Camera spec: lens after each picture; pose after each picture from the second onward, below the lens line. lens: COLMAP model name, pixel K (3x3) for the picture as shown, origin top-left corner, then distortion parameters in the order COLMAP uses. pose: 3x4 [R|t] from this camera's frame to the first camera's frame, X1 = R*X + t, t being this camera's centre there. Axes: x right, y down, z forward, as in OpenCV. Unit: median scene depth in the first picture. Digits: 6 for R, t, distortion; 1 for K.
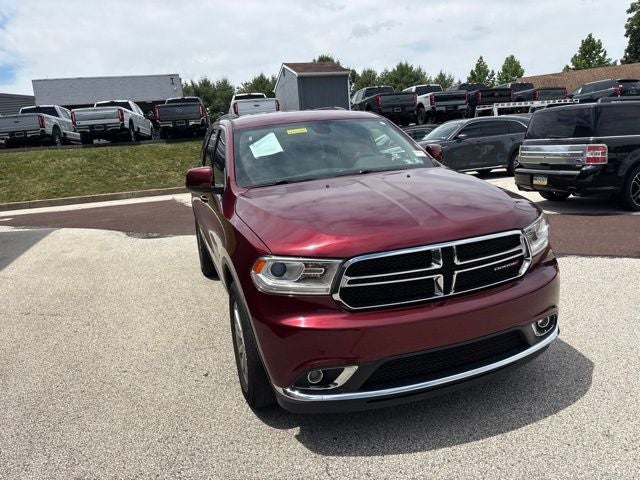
lens RADIAL K [[496.3, 0, 330.4], [0, 496.3, 238.2], [0, 0, 1]] dist [0.049125, -0.048526]
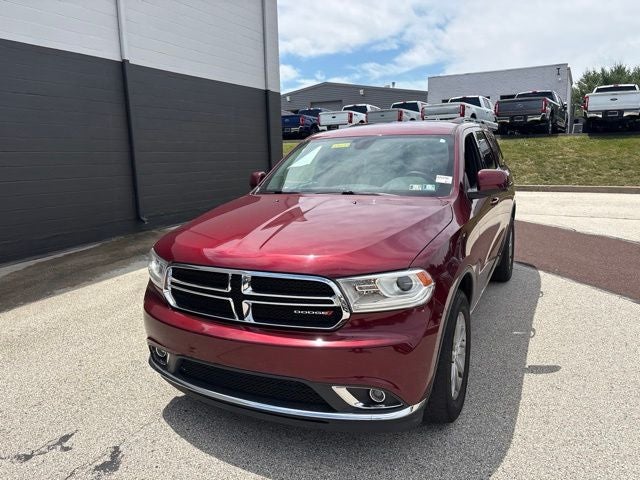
lens RADIAL K [[496.3, 0, 325.4], [0, 496.3, 238.4], [0, 0, 1]] dist [0.049125, -0.048526]
pose [[0.699201, 0.189882, -0.689248, 0.163645], [-0.175562, 0.980167, 0.091931, -0.028105], [0.693034, 0.056727, 0.718670, 0.058427]]
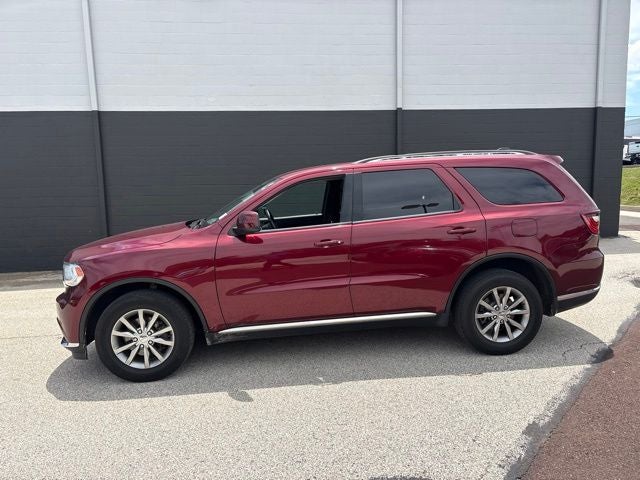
lens RADIAL K [[496.3, 0, 321.2], [0, 496.3, 243.7], [0, 0, 1]] dist [0.049125, -0.048526]
pose [[-0.258185, 0.203627, -0.944392, 0.292316], [-0.146457, 0.957987, 0.246597, -0.103720], [0.954930, 0.201981, -0.217515, 0.364805]]
